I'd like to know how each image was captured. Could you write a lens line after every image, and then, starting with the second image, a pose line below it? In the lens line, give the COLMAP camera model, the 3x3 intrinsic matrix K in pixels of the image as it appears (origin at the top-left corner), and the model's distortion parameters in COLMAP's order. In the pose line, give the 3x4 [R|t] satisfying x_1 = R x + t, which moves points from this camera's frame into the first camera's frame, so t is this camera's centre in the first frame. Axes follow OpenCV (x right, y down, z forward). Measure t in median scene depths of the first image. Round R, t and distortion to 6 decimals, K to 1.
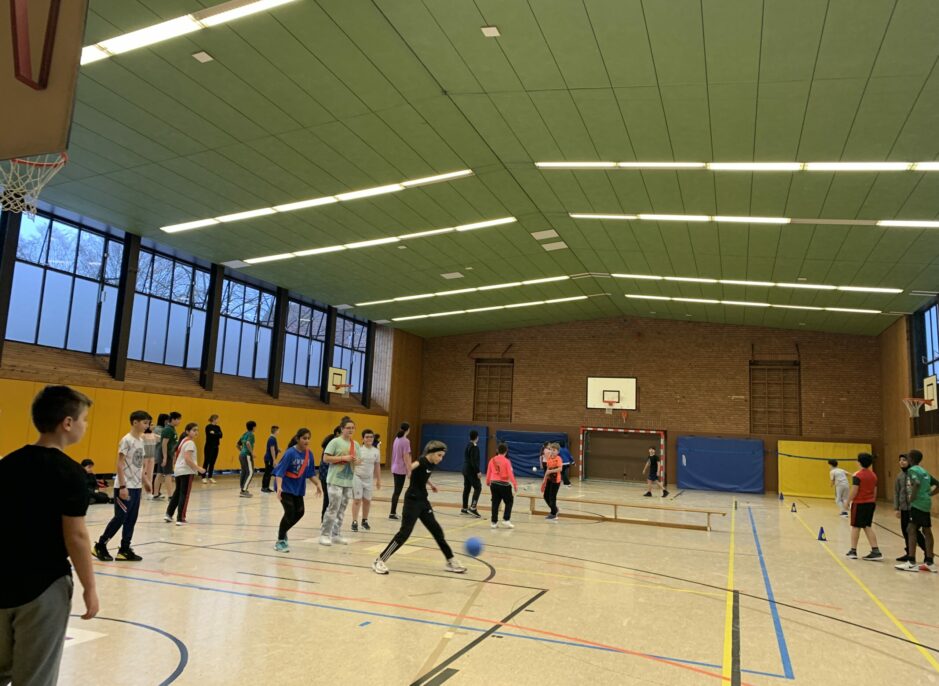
lens RADIAL K [[685.3, 0, 445.2], [0, 685.3, 323.2], [0, 0, 1]] dist [-0.005707, -0.009442]
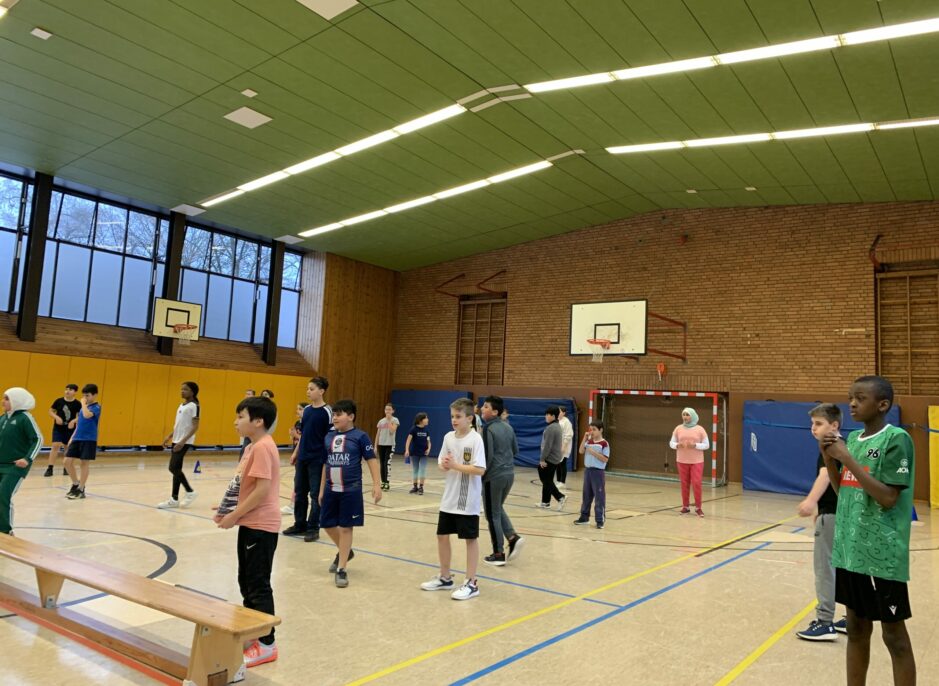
lens RADIAL K [[712.4, 0, 470.6], [0, 712.4, 329.8], [0, 0, 1]] dist [0.049225, -0.052828]
pose [[0.973011, -0.031835, -0.228551, 0.259731], [0.039459, 0.998804, 0.028865, 0.078771], [0.227359, -0.037104, 0.973104, 0.358914]]
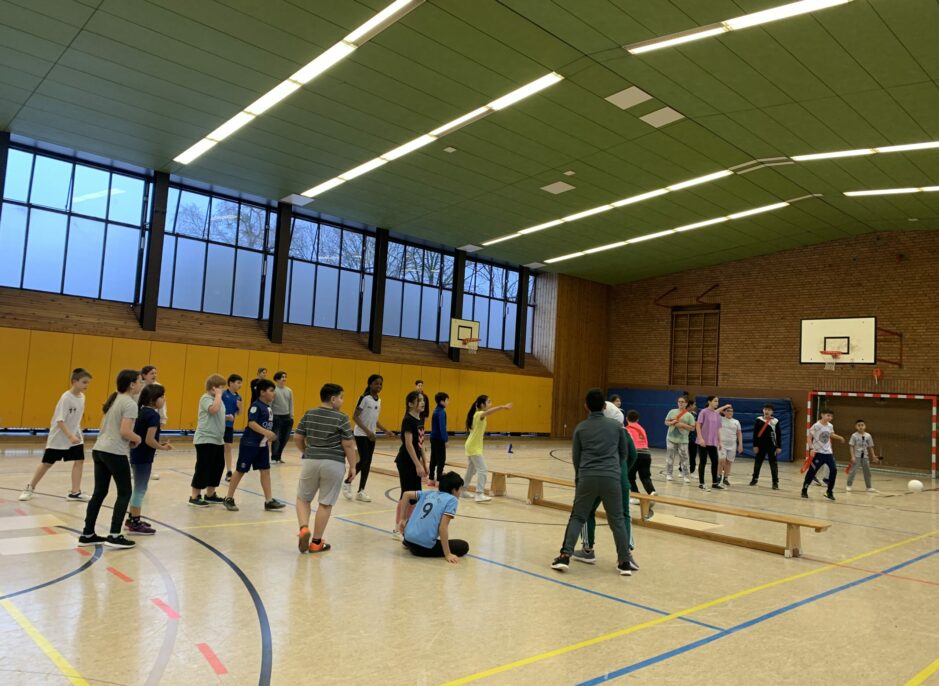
lens RADIAL K [[712.4, 0, 459.9], [0, 712.4, 338.4], [0, 0, 1]] dist [0.049225, -0.052828]
pose [[0.914592, -0.031556, -0.403145, 0.180852], [0.054173, 0.997525, 0.044819, 0.045212], [0.400733, -0.062831, 0.914038, 0.172759]]
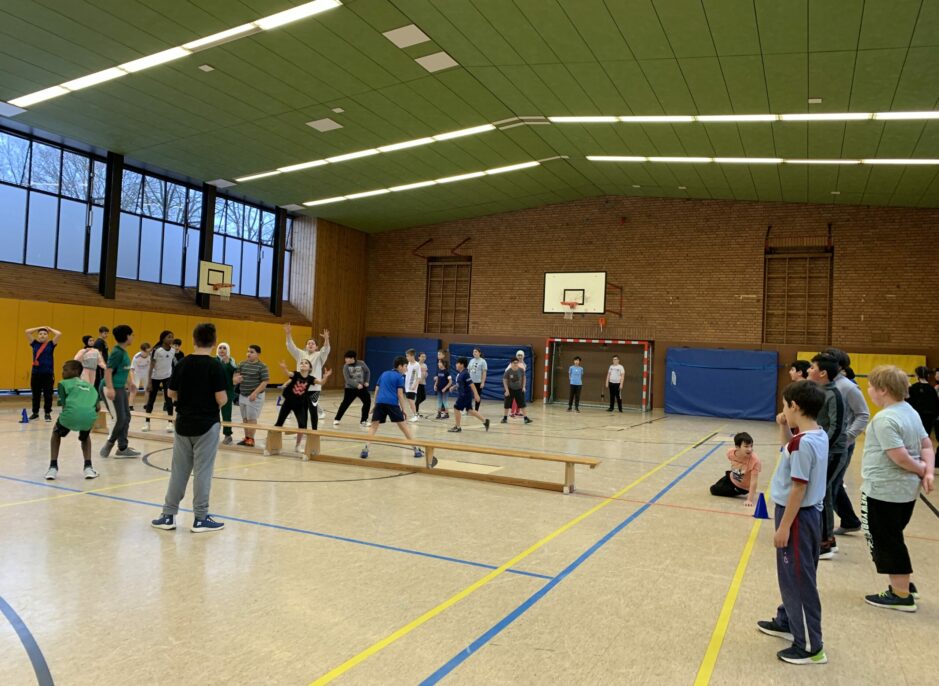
lens RADIAL K [[712.4, 0, 458.8], [0, 712.4, 333.0], [0, 0, 1]] dist [0.049225, -0.052828]
pose [[0.998069, -0.008823, -0.061488, 0.156714], [0.016276, 0.992422, 0.121792, 0.046423], [0.059948, -0.122557, 0.990649, 0.186135]]
